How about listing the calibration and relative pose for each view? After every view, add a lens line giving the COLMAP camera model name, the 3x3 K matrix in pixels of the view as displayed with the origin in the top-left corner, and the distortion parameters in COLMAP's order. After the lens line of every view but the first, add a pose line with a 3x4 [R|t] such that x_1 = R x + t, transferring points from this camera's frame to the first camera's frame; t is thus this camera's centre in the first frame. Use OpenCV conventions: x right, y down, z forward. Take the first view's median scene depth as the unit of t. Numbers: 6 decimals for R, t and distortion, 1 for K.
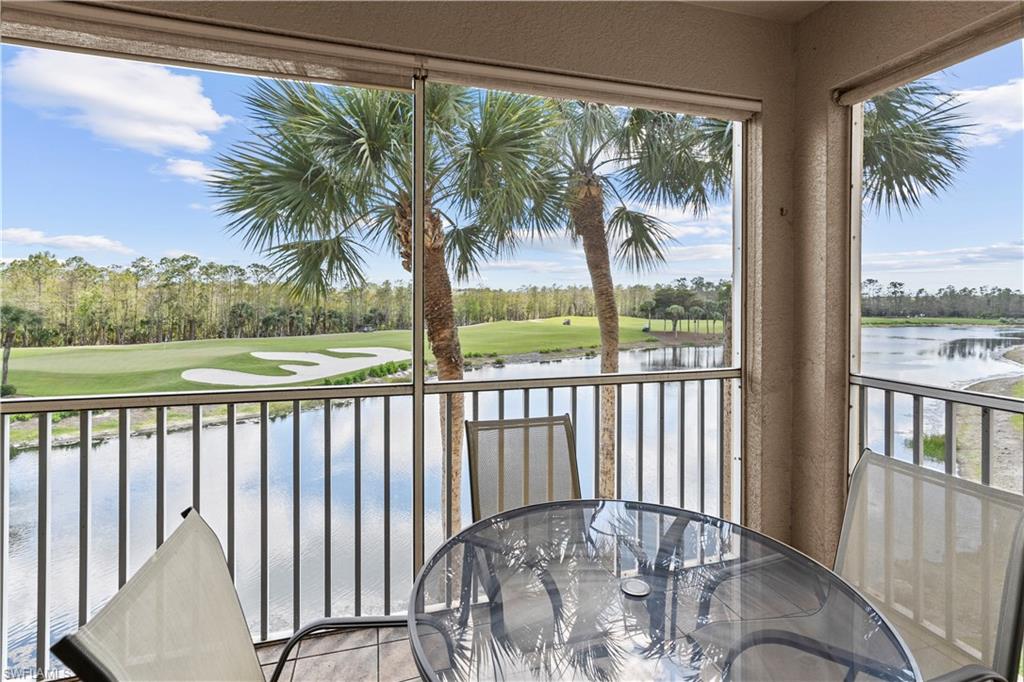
lens RADIAL K [[478.7, 0, 532.6], [0, 478.7, 298.6], [0, 0, 1]] dist [-0.012032, 0.006532]
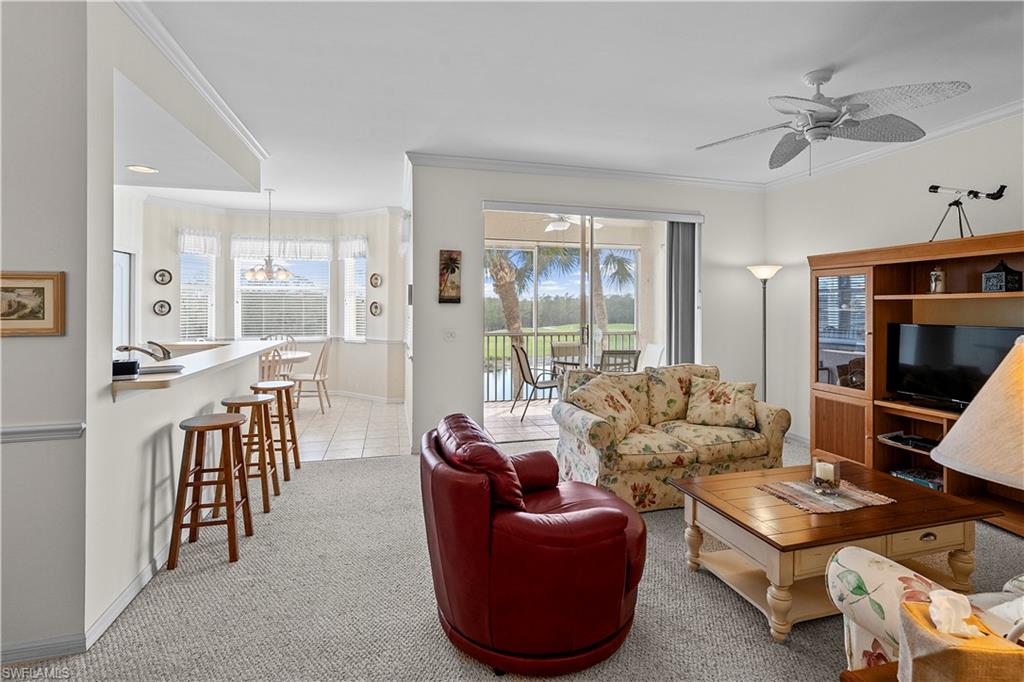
lens RADIAL K [[479.1, 0, 523.2], [0, 479.1, 306.0], [0, 0, 1]] dist [-0.013197, 0.009777]
pose [[0.999120, -0.000662, -0.041930, -0.022572], [0.000540, 0.999996, -0.002912, -0.000966], [0.041931, 0.002886, 0.999116, -0.247114]]
